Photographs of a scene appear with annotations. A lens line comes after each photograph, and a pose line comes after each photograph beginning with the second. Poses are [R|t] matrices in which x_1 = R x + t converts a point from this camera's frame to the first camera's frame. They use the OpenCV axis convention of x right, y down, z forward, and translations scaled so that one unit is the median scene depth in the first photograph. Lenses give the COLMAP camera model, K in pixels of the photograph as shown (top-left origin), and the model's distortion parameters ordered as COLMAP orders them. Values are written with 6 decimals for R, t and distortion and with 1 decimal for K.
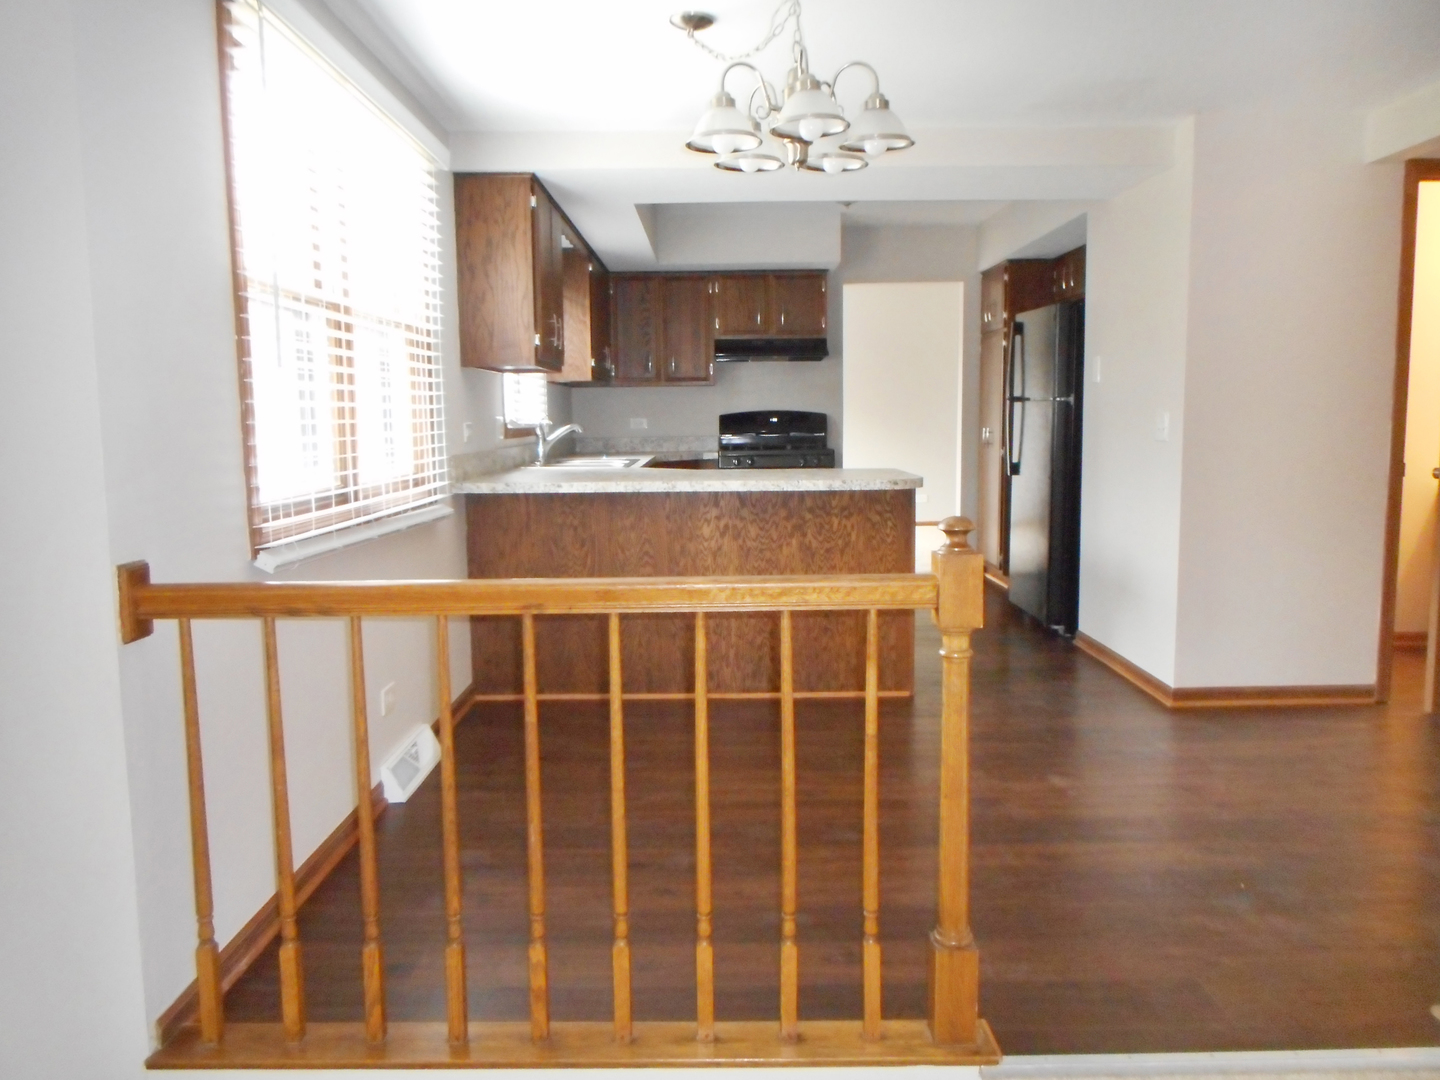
lens RADIAL K [[1057.2, 0, 720.0], [0, 1057.2, 540.0], [0, 0, 1]] dist [-0.052423, 0.008792]
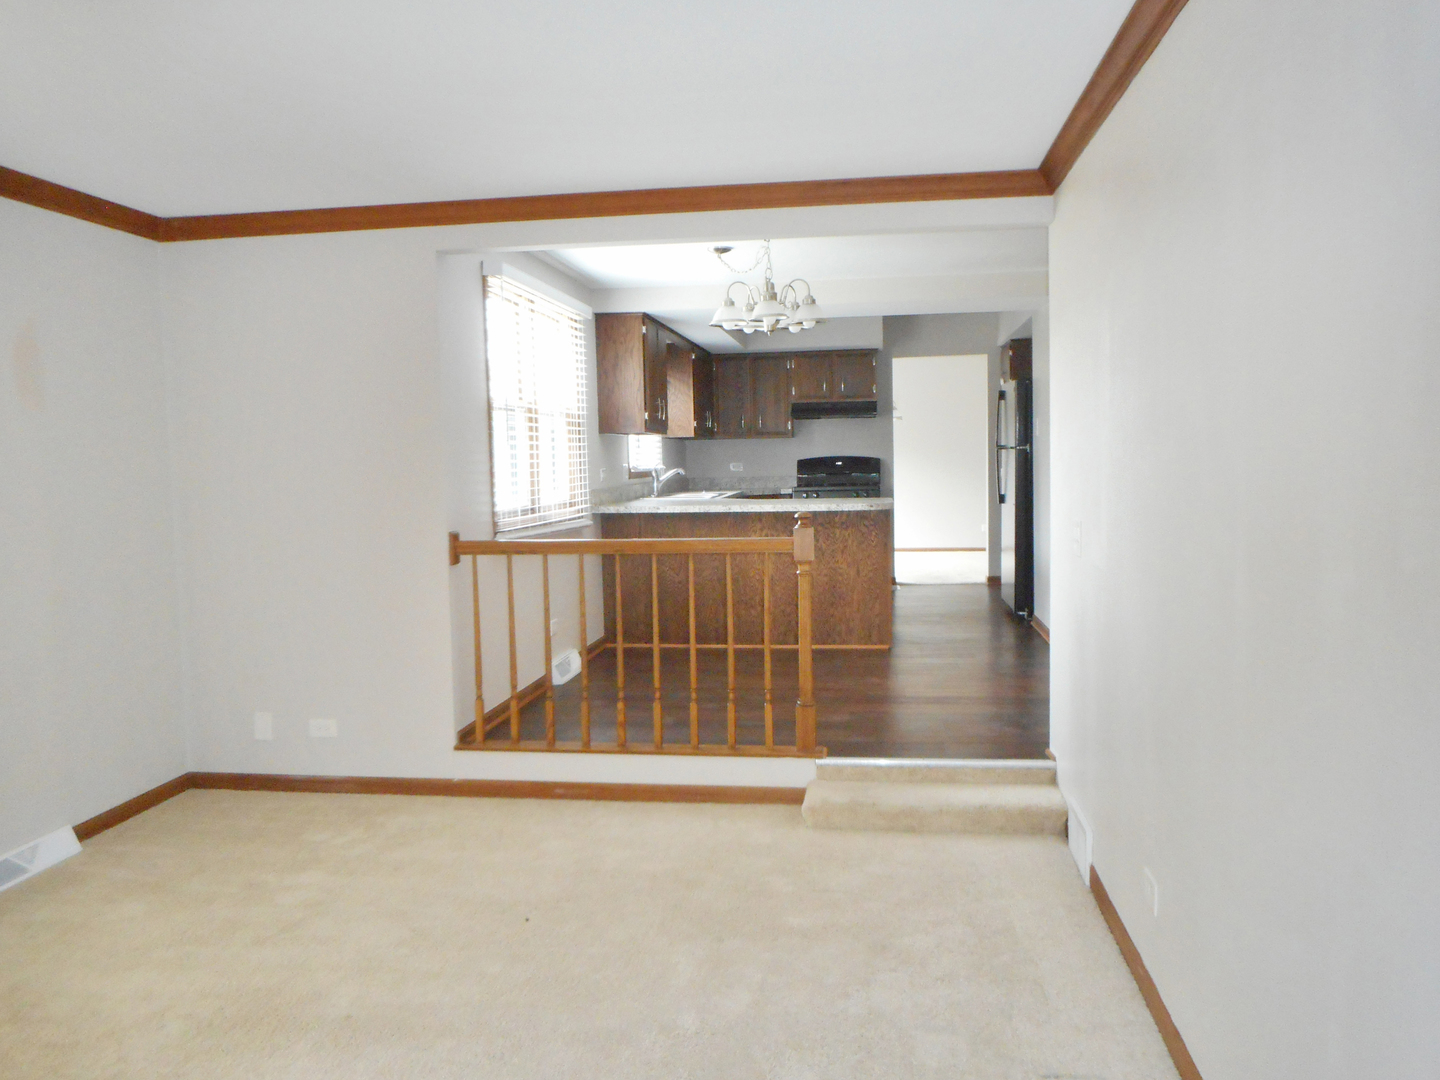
lens RADIAL K [[1057.2, 0, 720.0], [0, 1057.2, 540.0], [0, 0, 1]] dist [-0.052423, 0.008792]
pose [[0.990342, 0.002150, -0.138632, 0.151083], [-0.007322, 0.999296, -0.036807, 0.051328], [0.138456, 0.037466, 0.989660, -0.528130]]
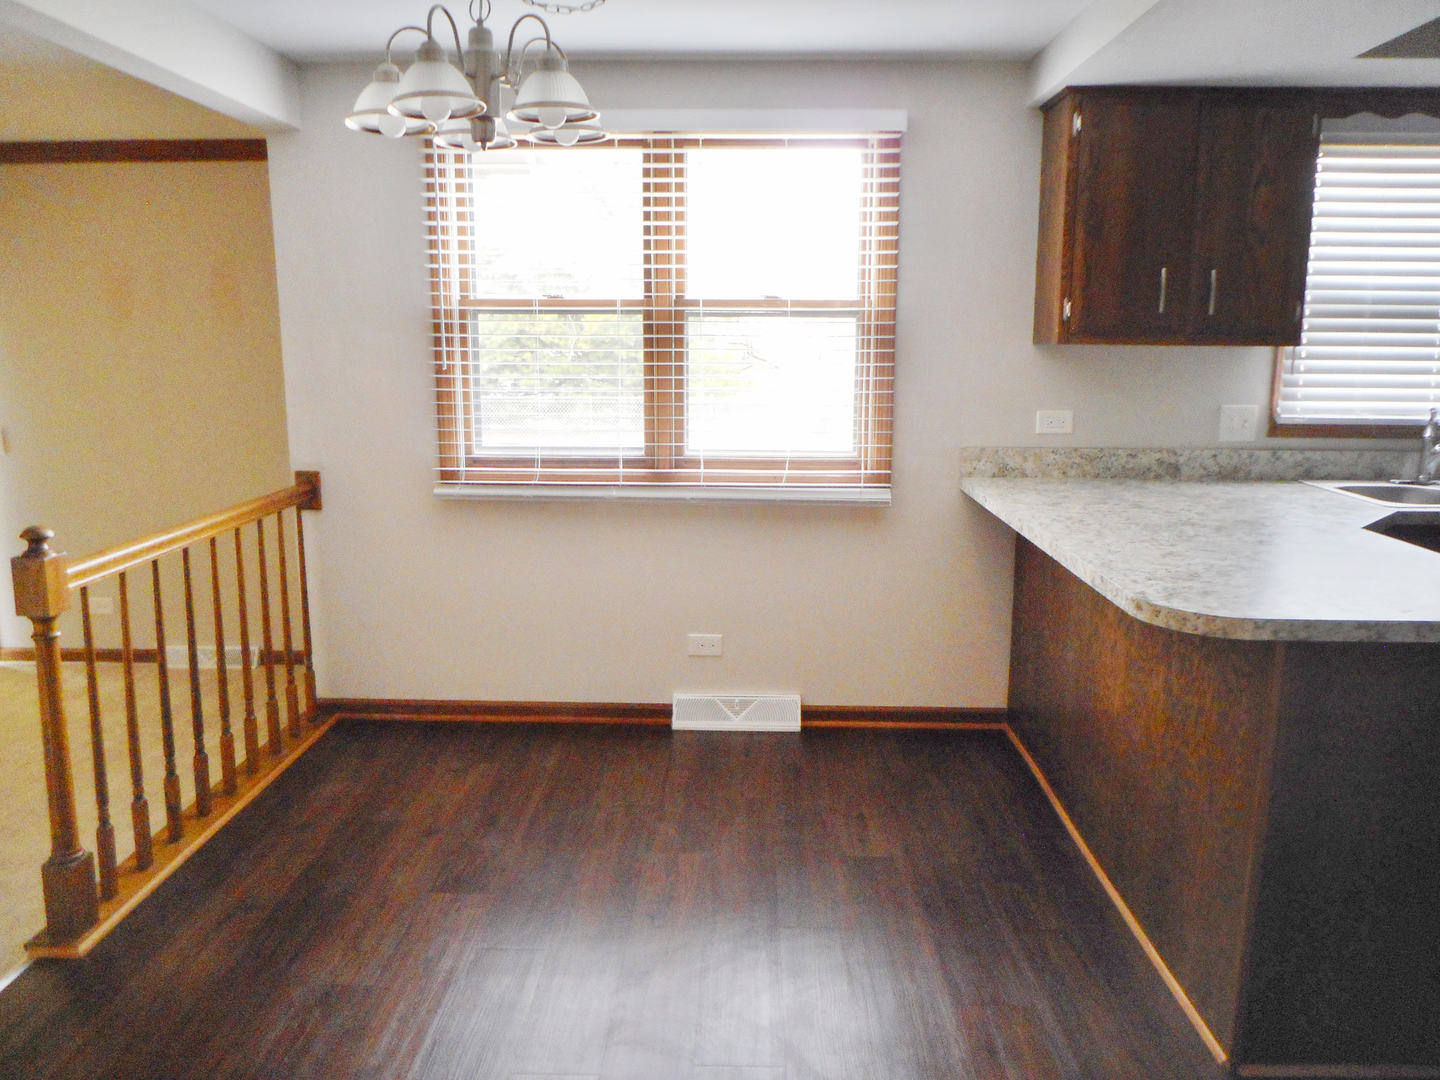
lens RADIAL K [[1057.2, 0, 720.0], [0, 1057.2, 540.0], [0, 0, 1]] dist [-0.052423, 0.008792]
pose [[-0.033854, 0.191413, -0.980926, 0.605397], [-0.118475, 0.973799, 0.194111, -0.141748], [0.992380, 0.122787, -0.010290, 0.760719]]
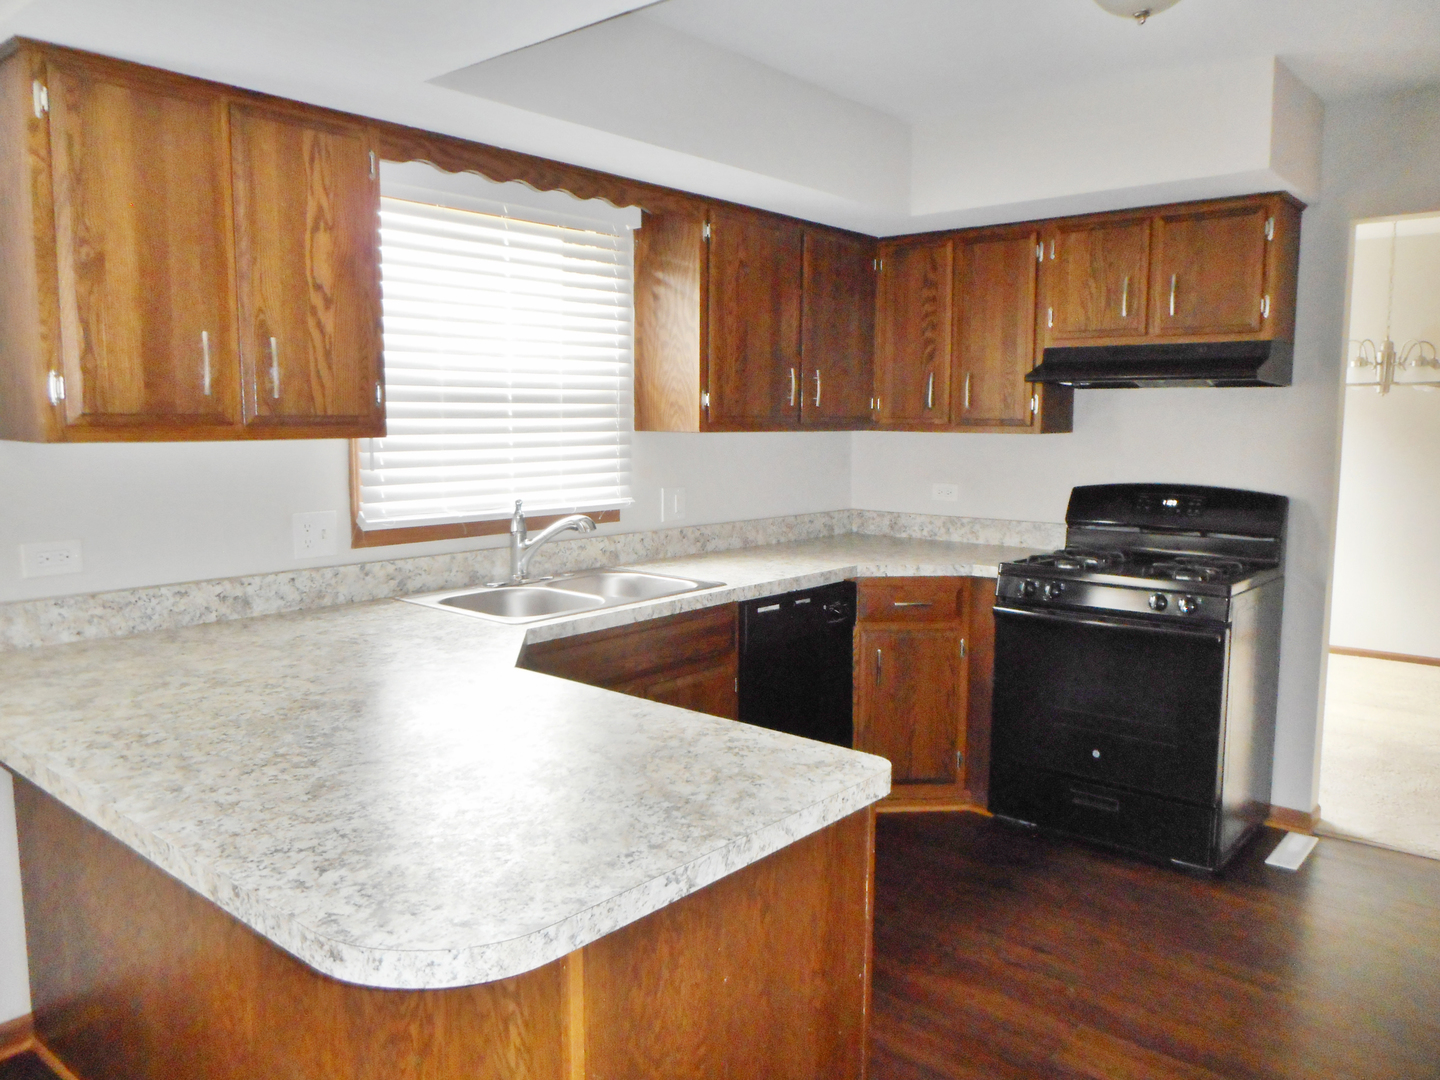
lens RADIAL K [[1058.8, 0, 720.0], [0, 1058.8, 540.0], [0, 0, 1]] dist [-0.023649, 0.006950]
pose [[0.764605, 0.085381, -0.638819, 0.365717], [-0.087010, 0.995787, 0.028950, -0.157578], [0.638599, 0.033448, 0.768813, 0.808109]]
